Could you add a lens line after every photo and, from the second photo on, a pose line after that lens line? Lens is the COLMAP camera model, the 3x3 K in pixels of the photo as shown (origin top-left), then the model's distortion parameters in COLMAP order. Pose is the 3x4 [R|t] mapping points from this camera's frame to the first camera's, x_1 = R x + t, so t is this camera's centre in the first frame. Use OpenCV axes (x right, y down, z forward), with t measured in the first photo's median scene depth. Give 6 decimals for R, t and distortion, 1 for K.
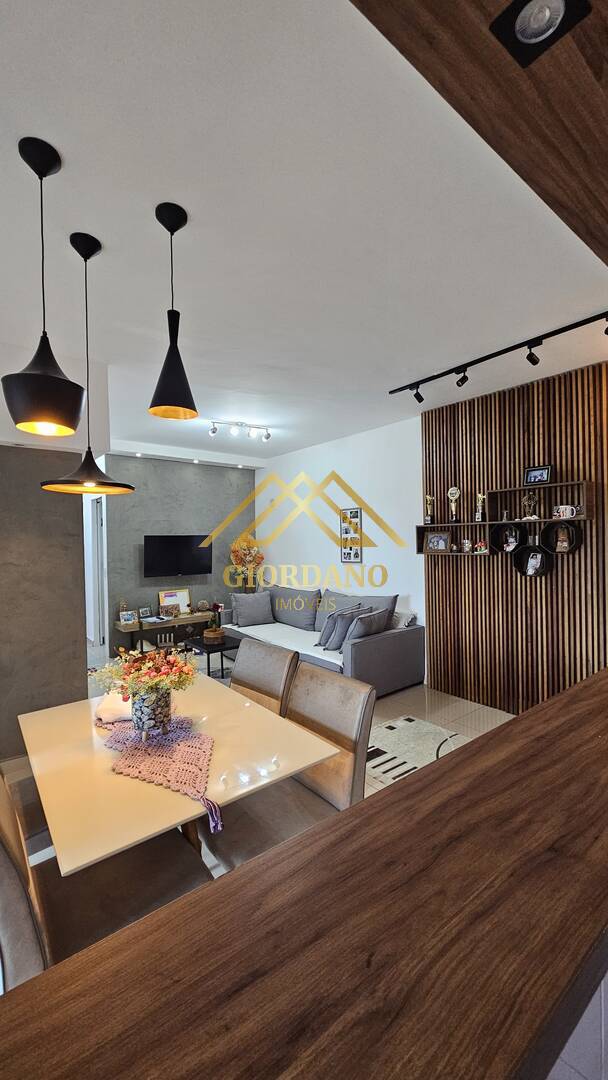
lens RADIAL K [[439.7, 0, 301.9], [0, 439.7, 544.9], [0, 0, 1]] dist [0.000627, 0.000113]
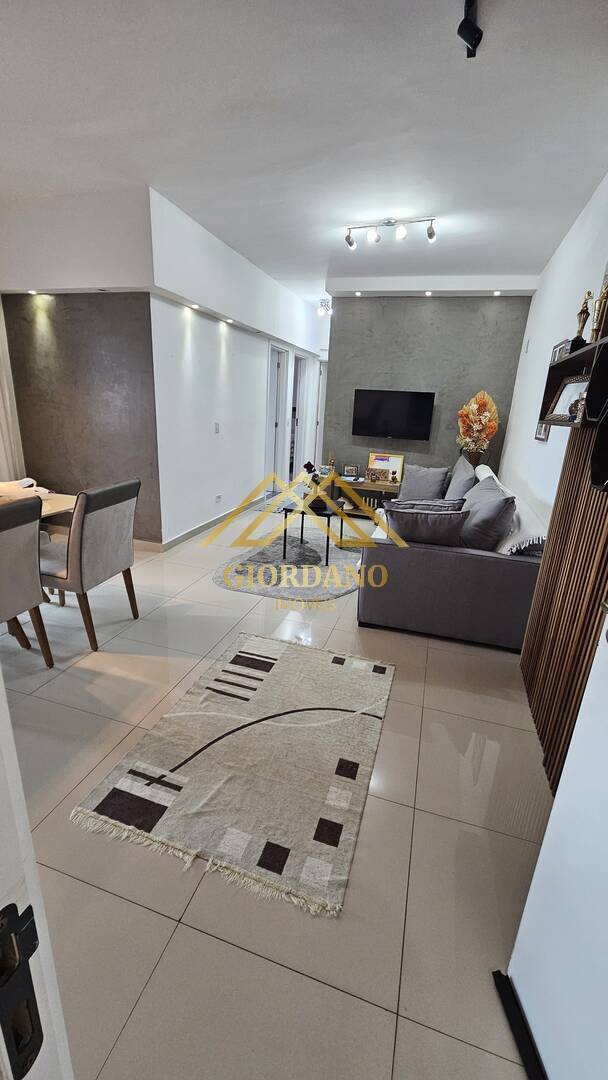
lens RADIAL K [[439.7, 0, 299.0], [0, 439.7, 539.8], [0, 0, 1]] dist [0.000627, 0.000113]
pose [[0.562790, 0.288112, -0.774764, 0.755241], [-0.073447, 0.951013, 0.300301, 0.022649], [0.823330, -0.112102, 0.556381, 0.652520]]
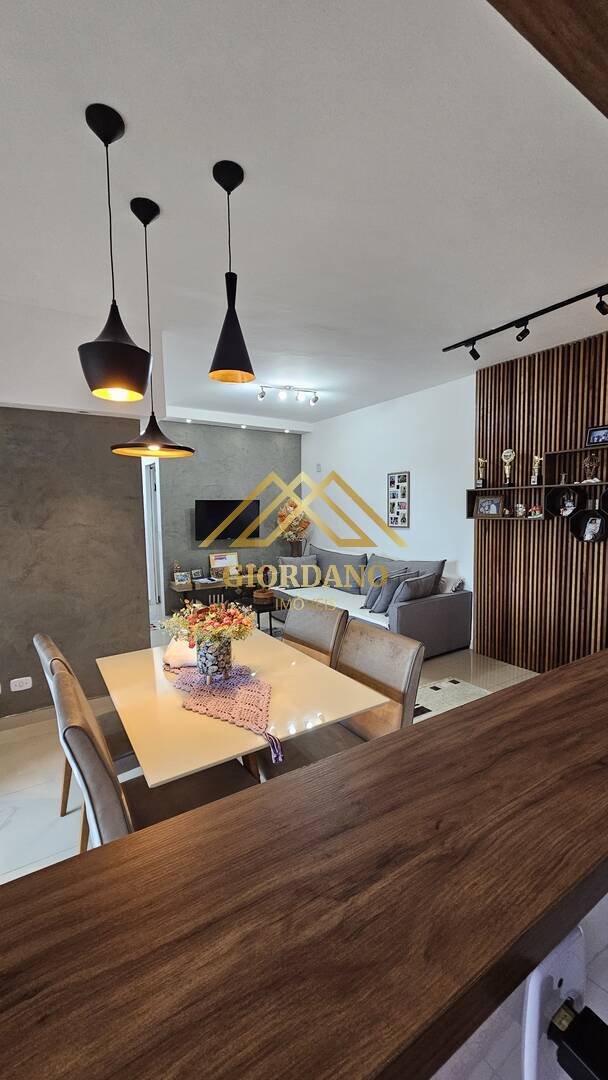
lens RADIAL K [[439.7, 0, 303.2], [0, 439.7, 545.0], [0, 0, 1]] dist [0.000627, 0.000113]
pose [[0.995440, 0.010642, -0.094789, -0.012272], [-0.003387, 0.997073, 0.076377, 0.008060], [0.095325, -0.075708, 0.992563, -0.020969]]
